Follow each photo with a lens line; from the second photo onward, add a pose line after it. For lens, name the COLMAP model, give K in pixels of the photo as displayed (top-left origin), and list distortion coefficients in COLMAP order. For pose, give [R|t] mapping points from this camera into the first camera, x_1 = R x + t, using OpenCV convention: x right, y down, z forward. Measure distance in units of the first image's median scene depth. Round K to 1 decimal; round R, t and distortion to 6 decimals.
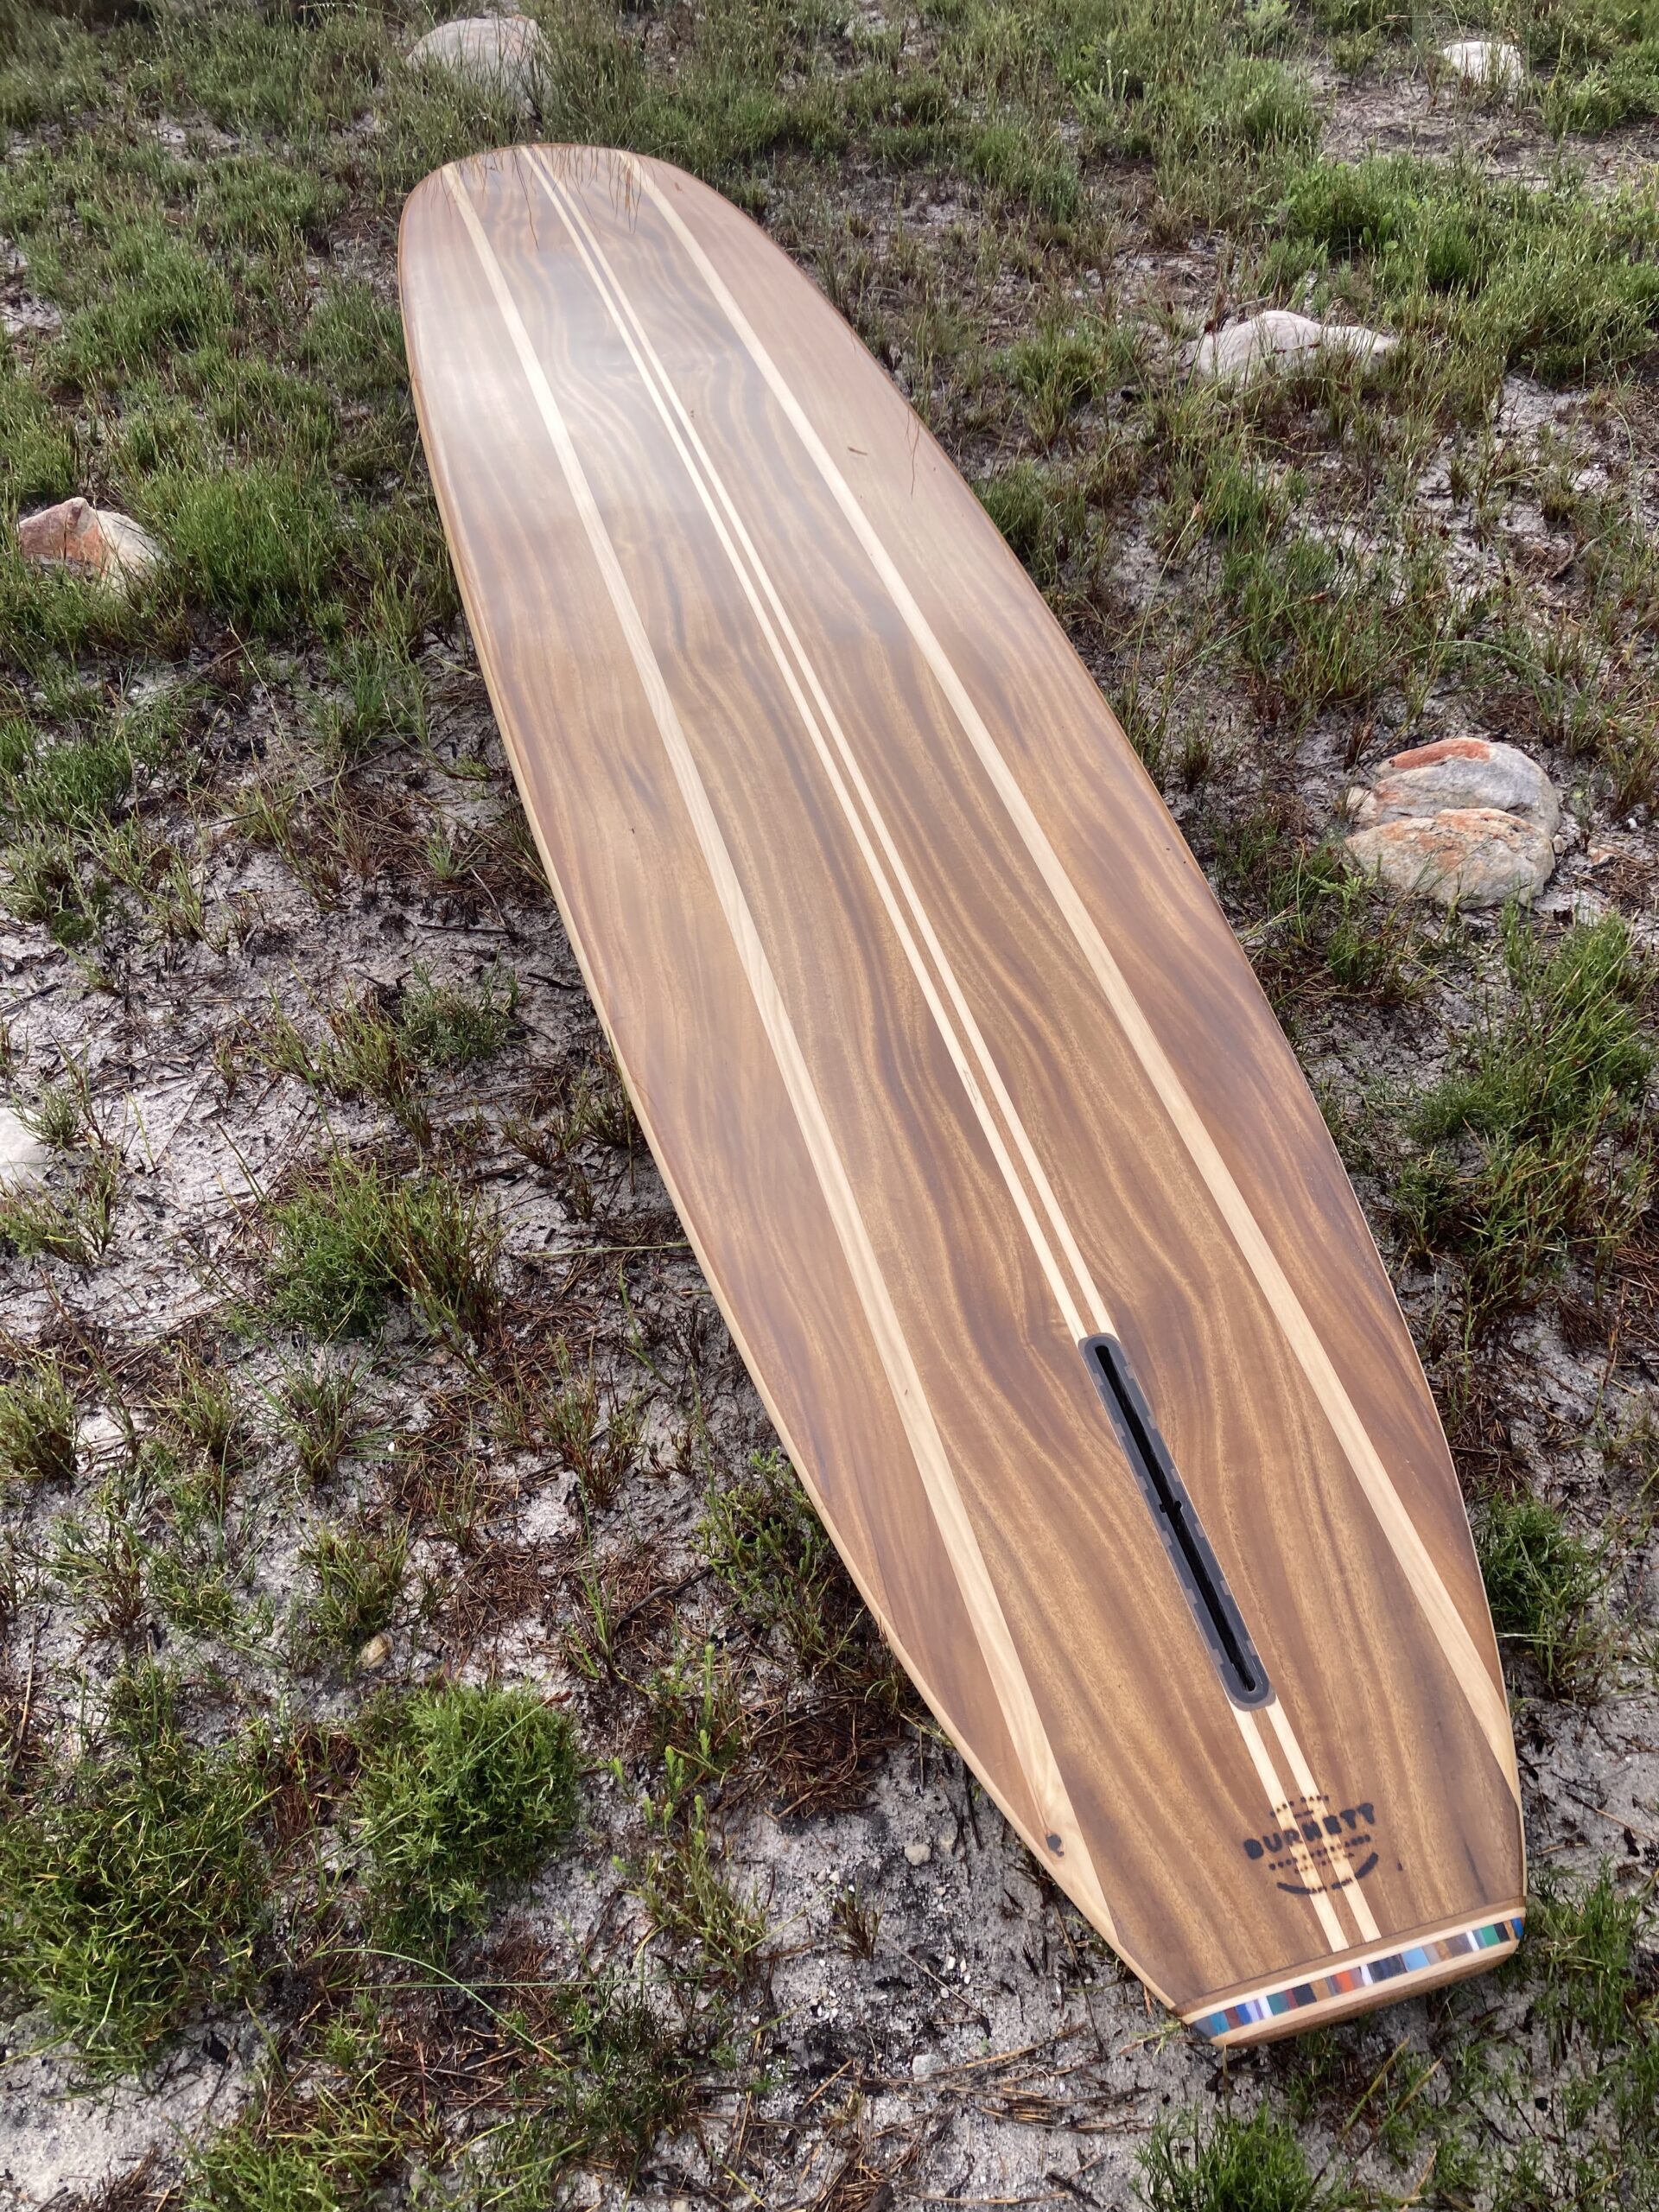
lens RADIAL K [[1725.9, 0, 829.5], [0, 1725.9, 1134.7], [0, 0, 1]] dist [0.004240, -0.003711]
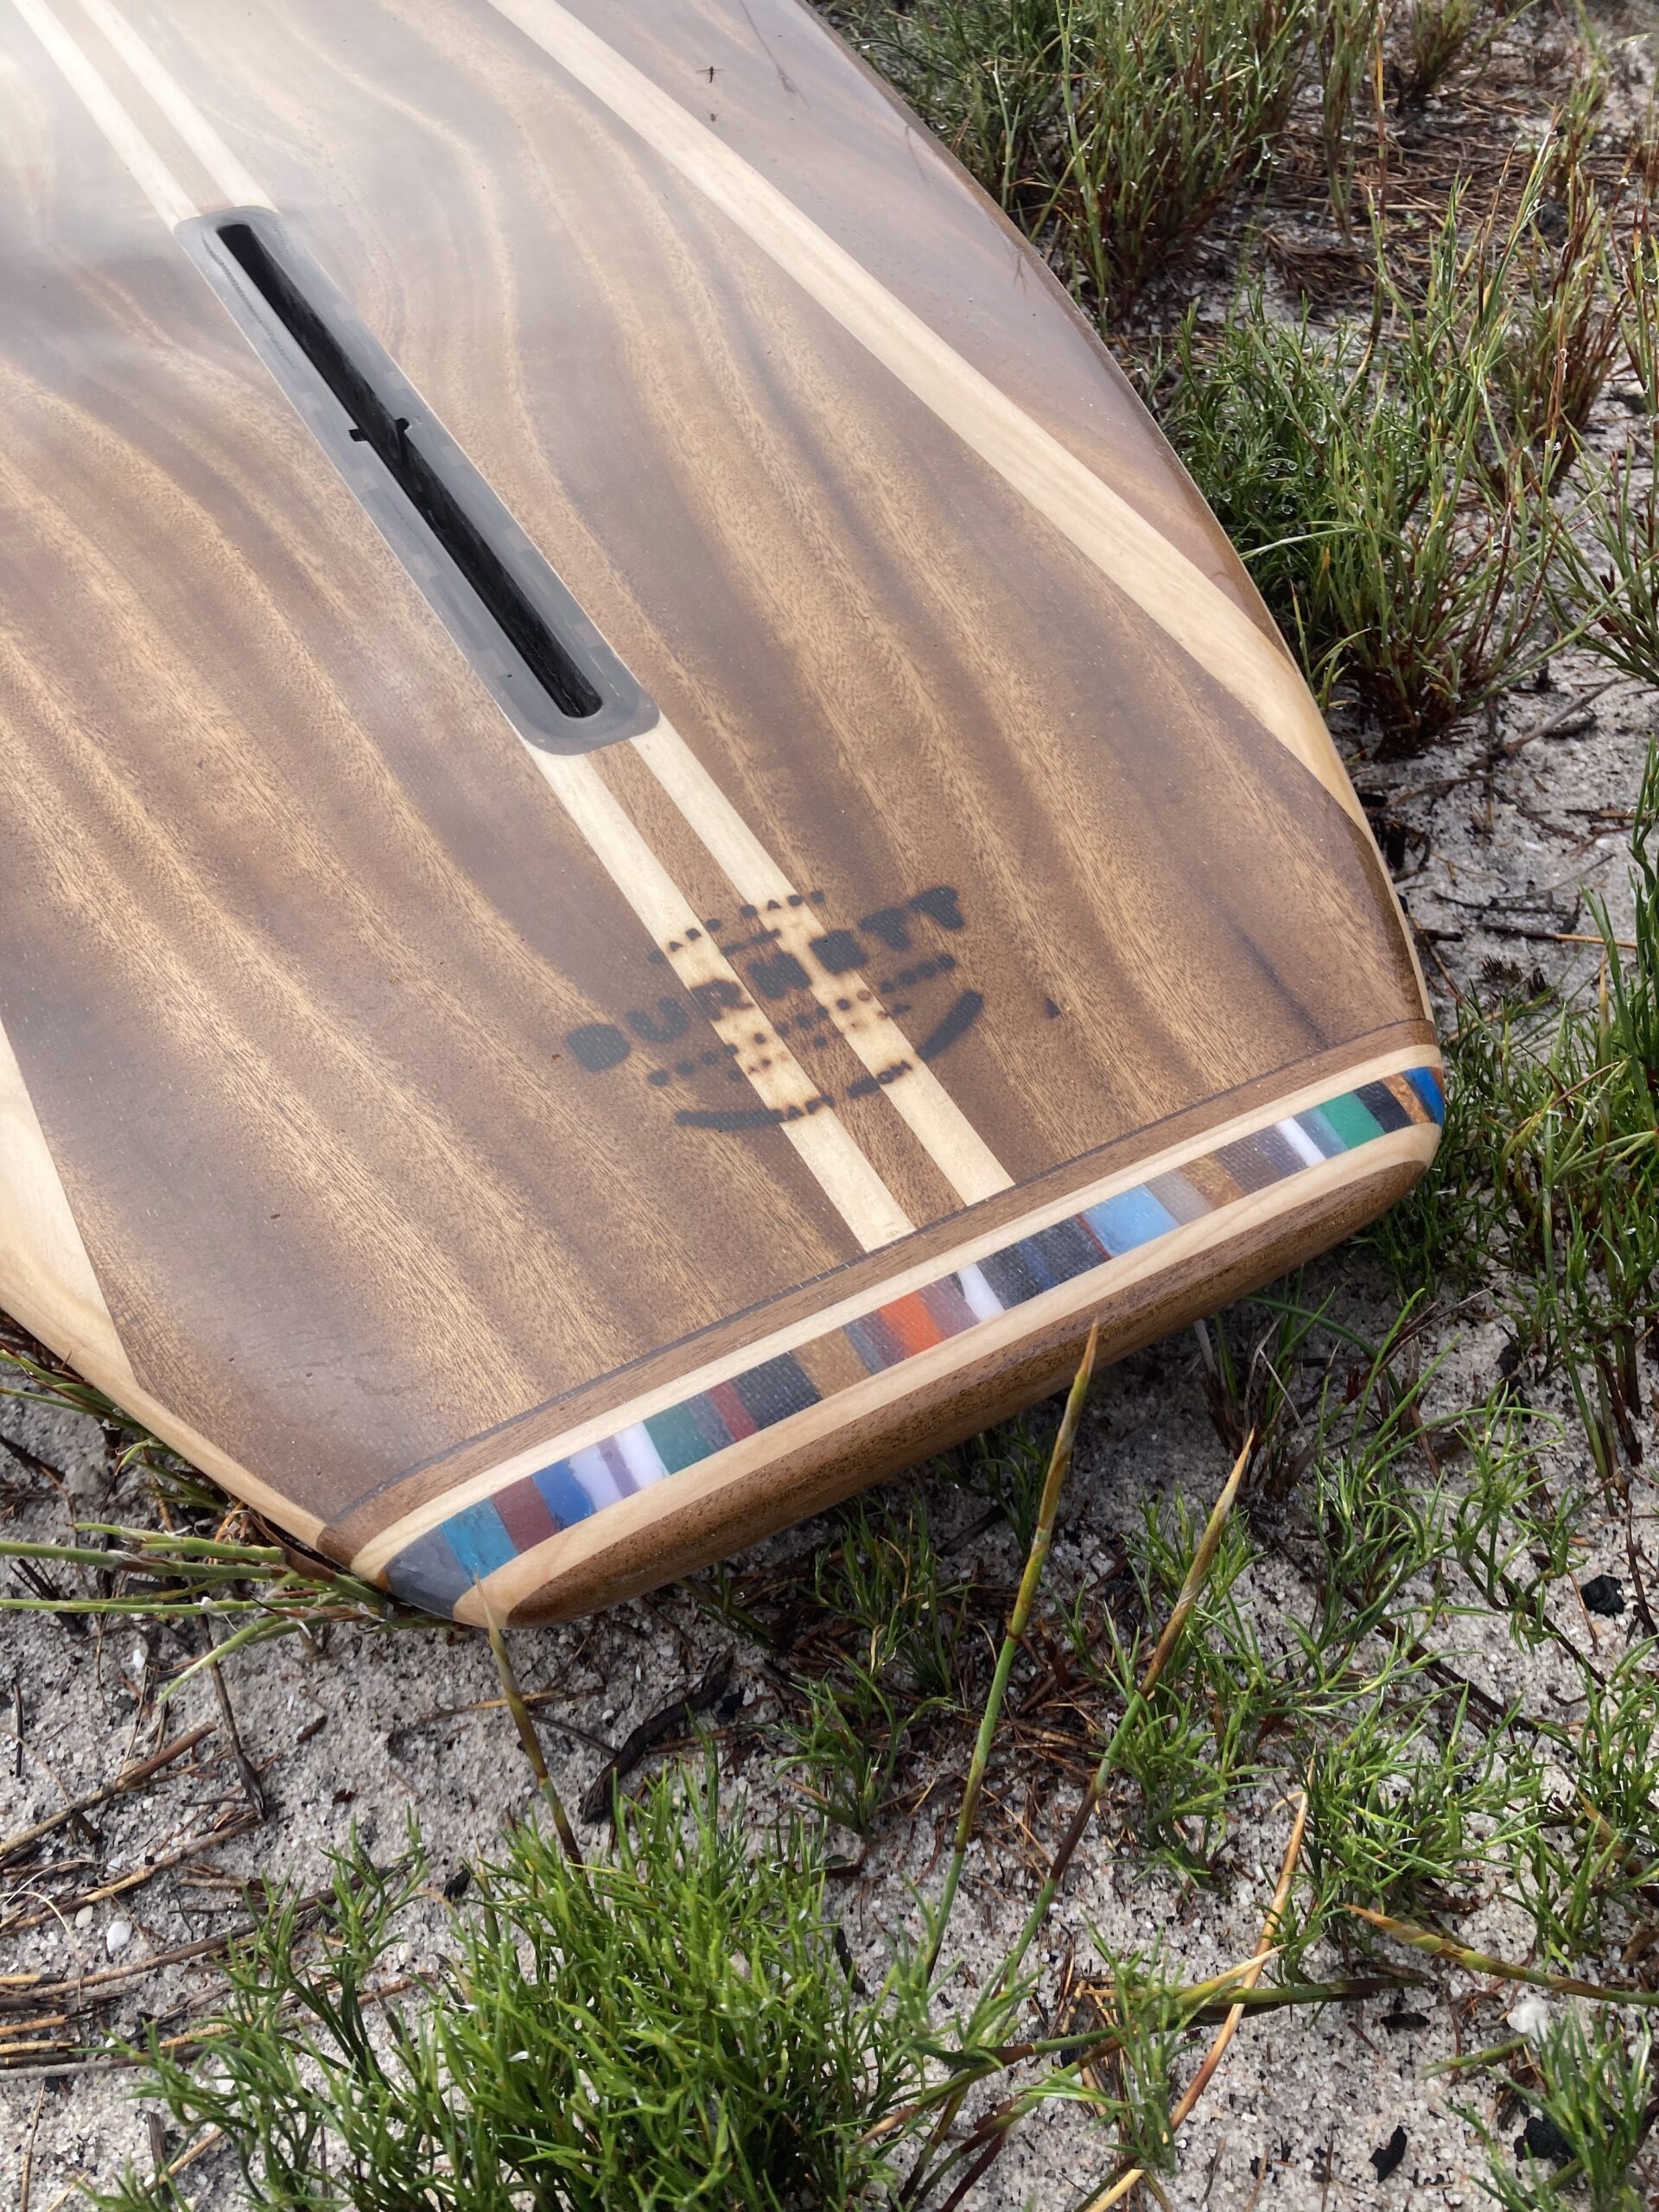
lens RADIAL K [[1810.9, 0, 829.5], [0, 1810.9, 1106.0], [0, 0, 1]] dist [0.004820, -0.042961]
pose [[0.972769, -0.196599, 0.122757, 0.242313], [0.197283, 0.980324, 0.006681, 0.427260], [-0.121655, 0.017718, 0.992414, 0.662793]]
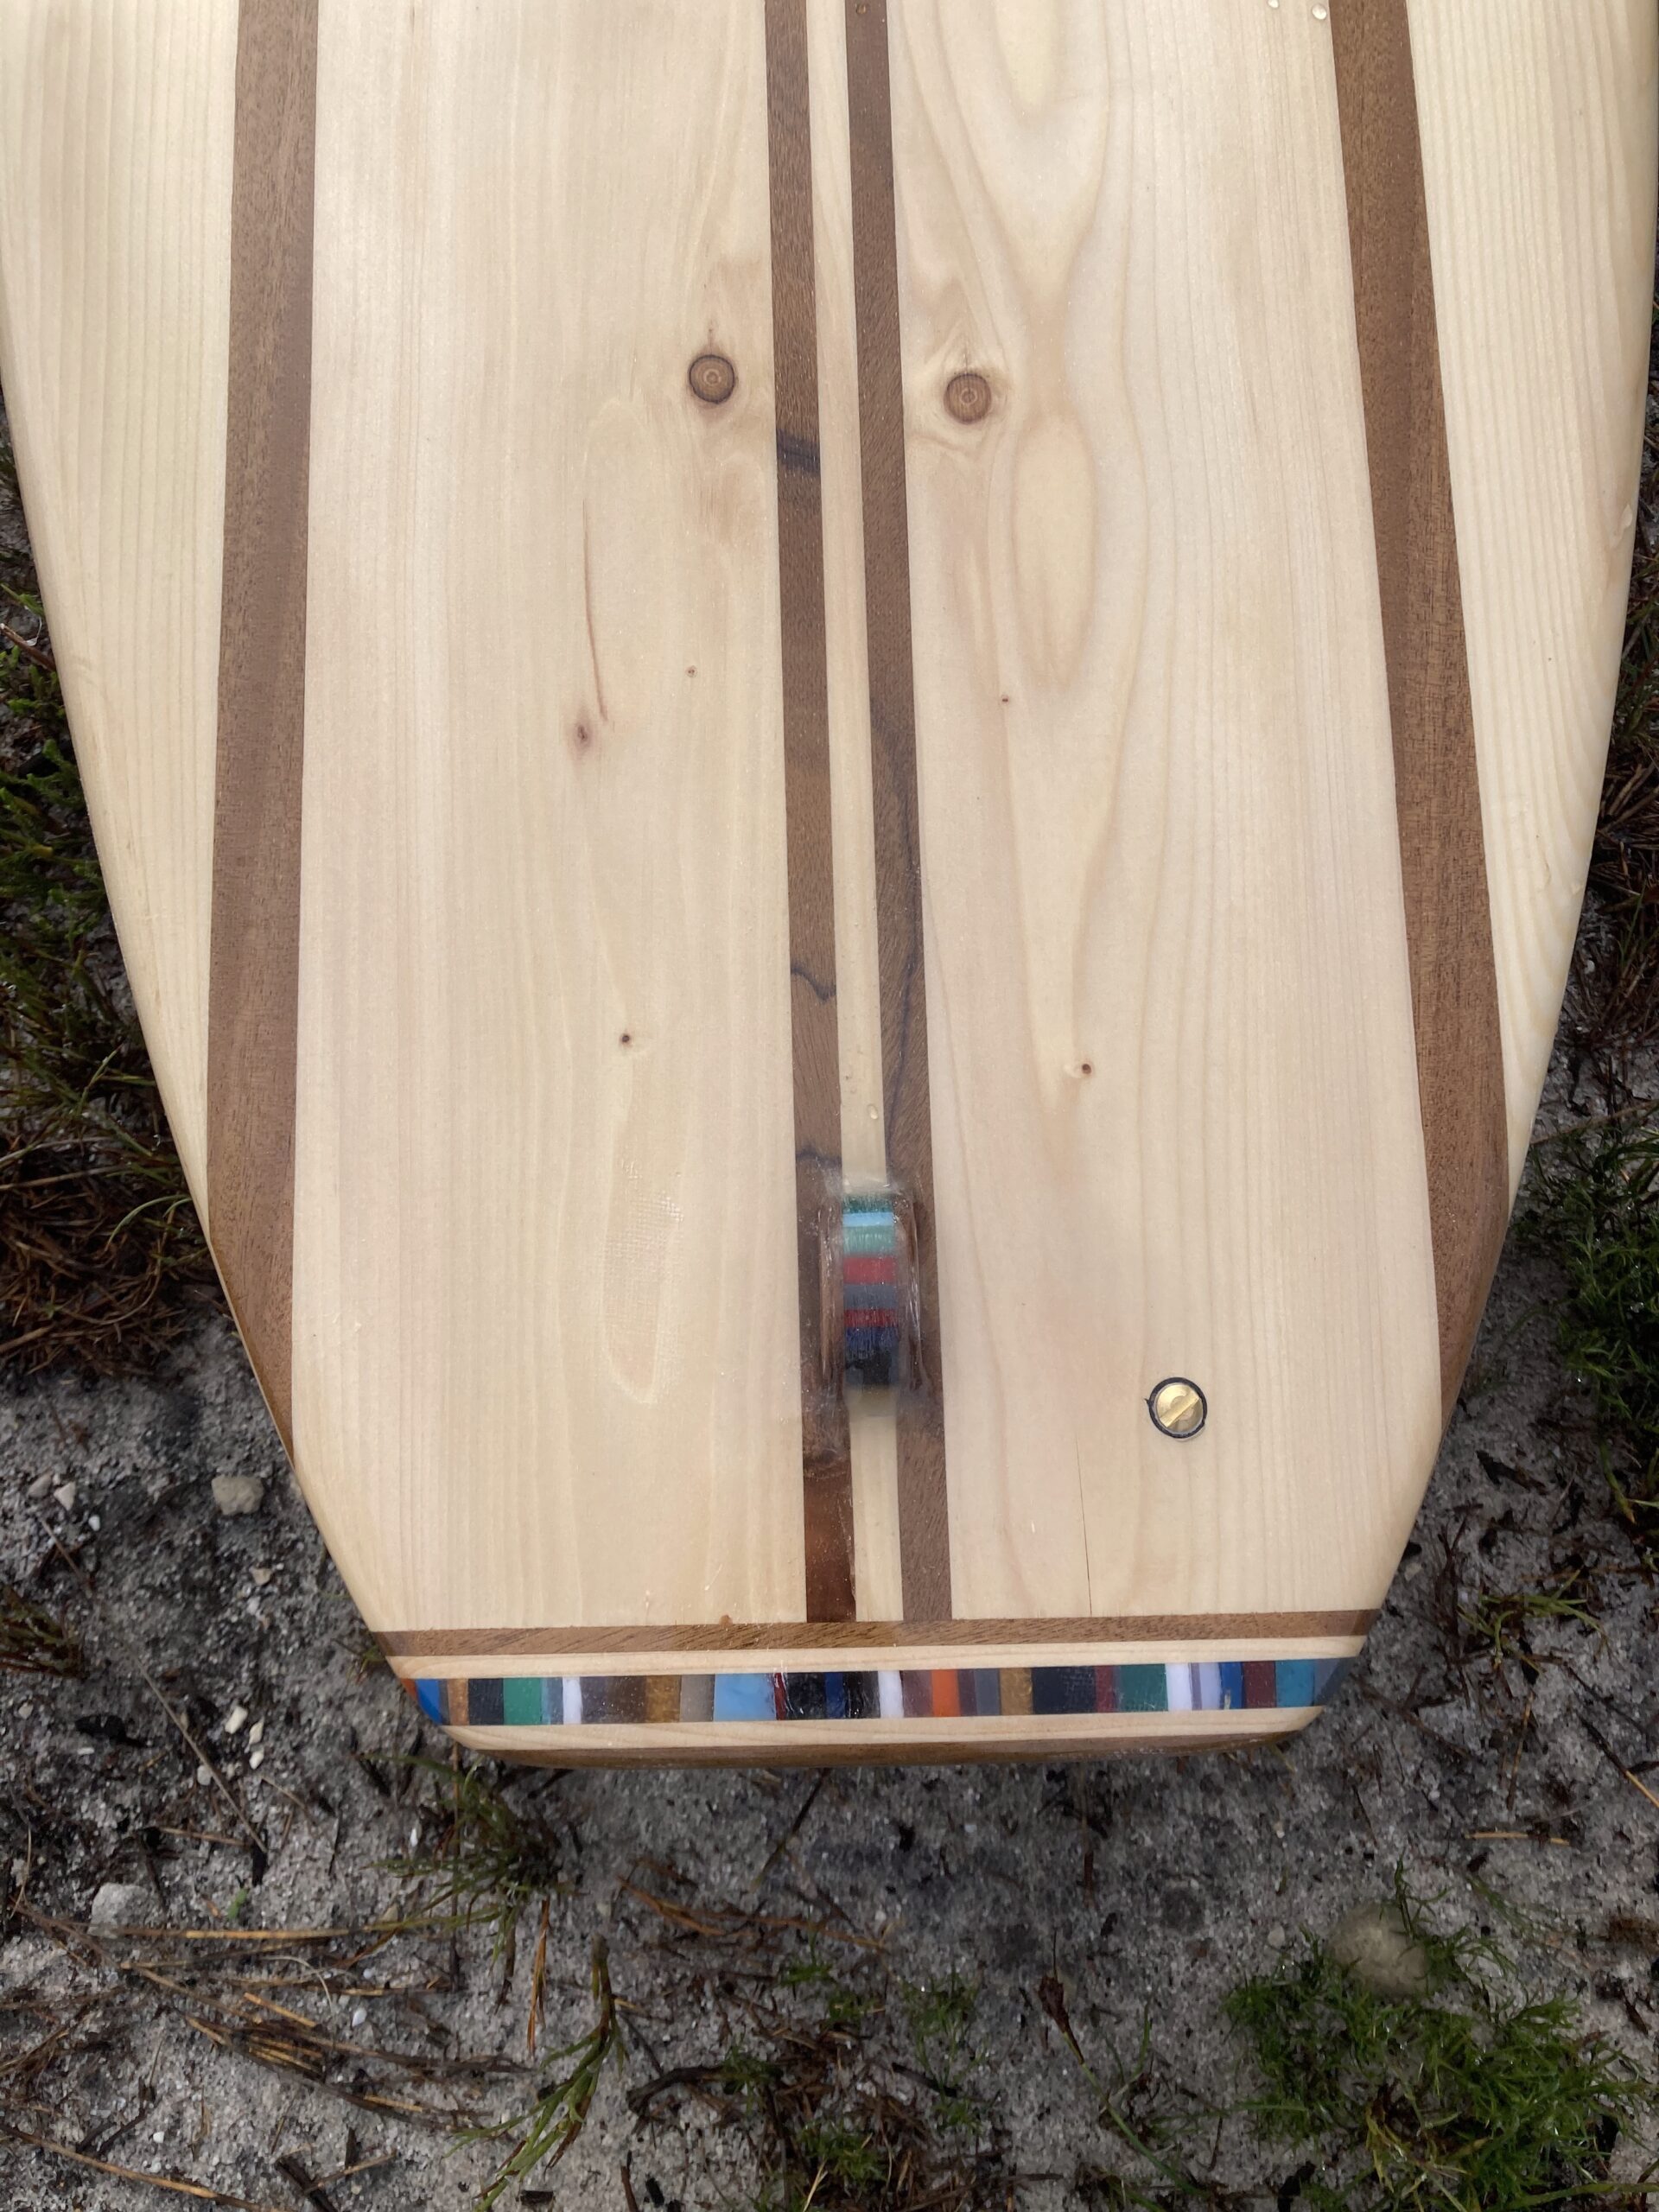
lens RADIAL K [[1725.9, 0, 829.5], [0, 1725.9, 1134.7], [0, 0, 1]] dist [0.004240, -0.003711]
pose [[0.972869, 0.231282, 0.005930, 0.203729], [-0.194936, 0.805641, 0.559412, 0.031494], [0.124605, -0.545391, 0.828868, 0.729663]]
